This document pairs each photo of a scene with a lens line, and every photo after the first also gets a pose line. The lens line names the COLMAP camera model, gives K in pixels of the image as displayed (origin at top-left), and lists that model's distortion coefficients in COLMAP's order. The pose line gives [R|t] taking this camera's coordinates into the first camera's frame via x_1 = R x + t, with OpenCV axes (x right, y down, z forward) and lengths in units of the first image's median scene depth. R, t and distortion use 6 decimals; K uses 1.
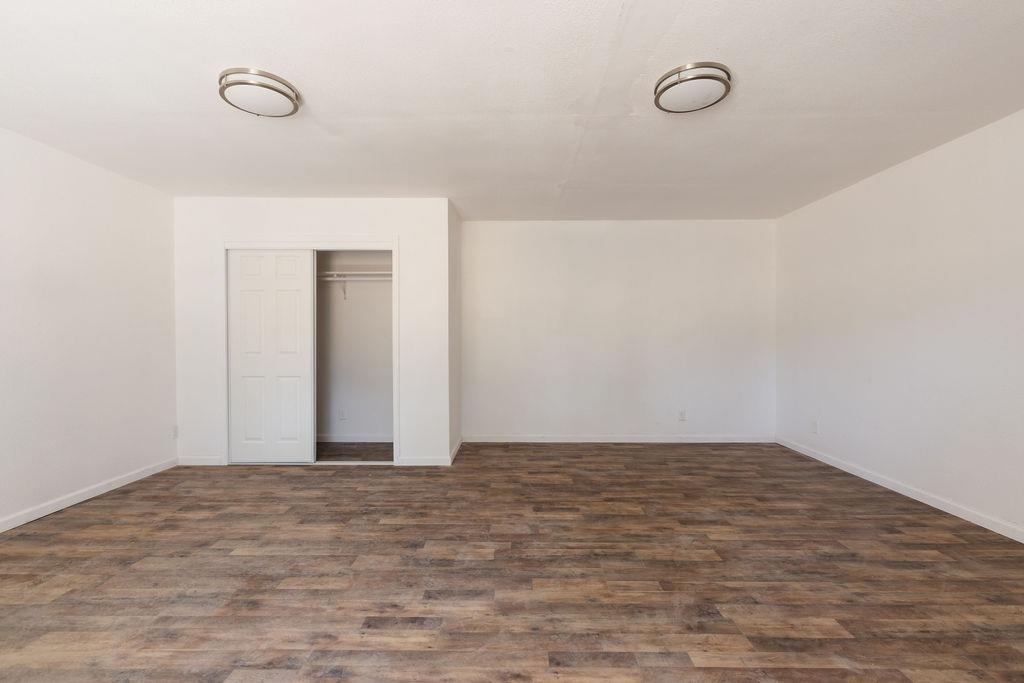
lens RADIAL K [[461.3, 0, 512.4], [0, 461.3, 339.2], [0, 0, 1]] dist [0.002710, 0.001154]
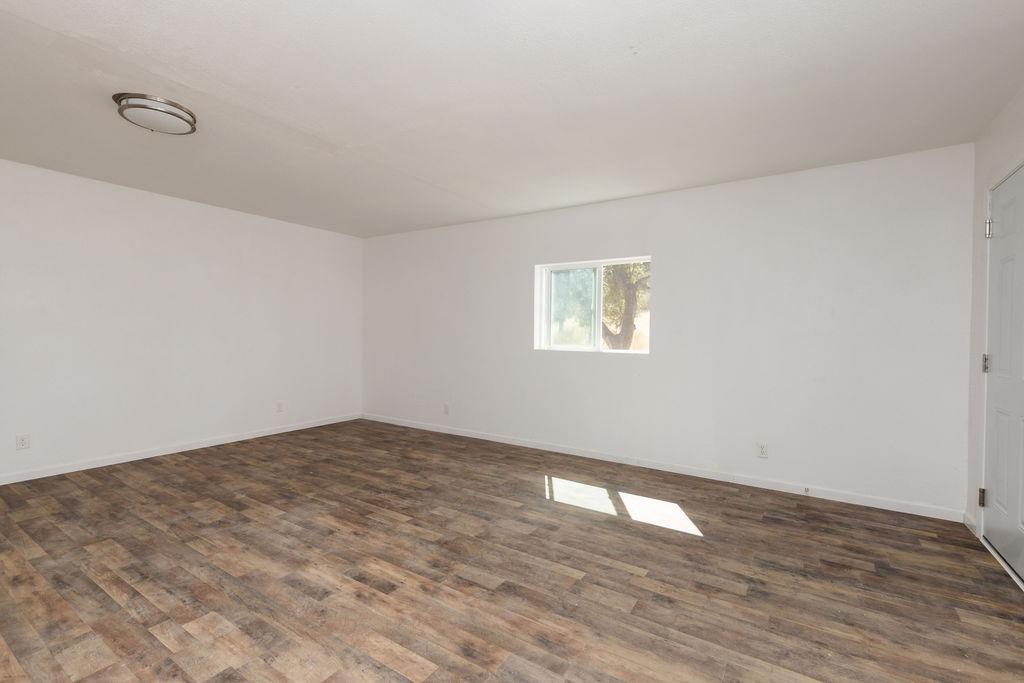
lens RADIAL K [[461.3, 0, 510.5], [0, 461.3, 338.7], [0, 0, 1]] dist [0.002710, 0.001154]
pose [[-0.842835, -0.011988, 0.538038, -1.090821], [-0.003446, 0.999852, 0.016879, -0.011921], [-0.538161, 0.012372, -0.842751, 1.688437]]
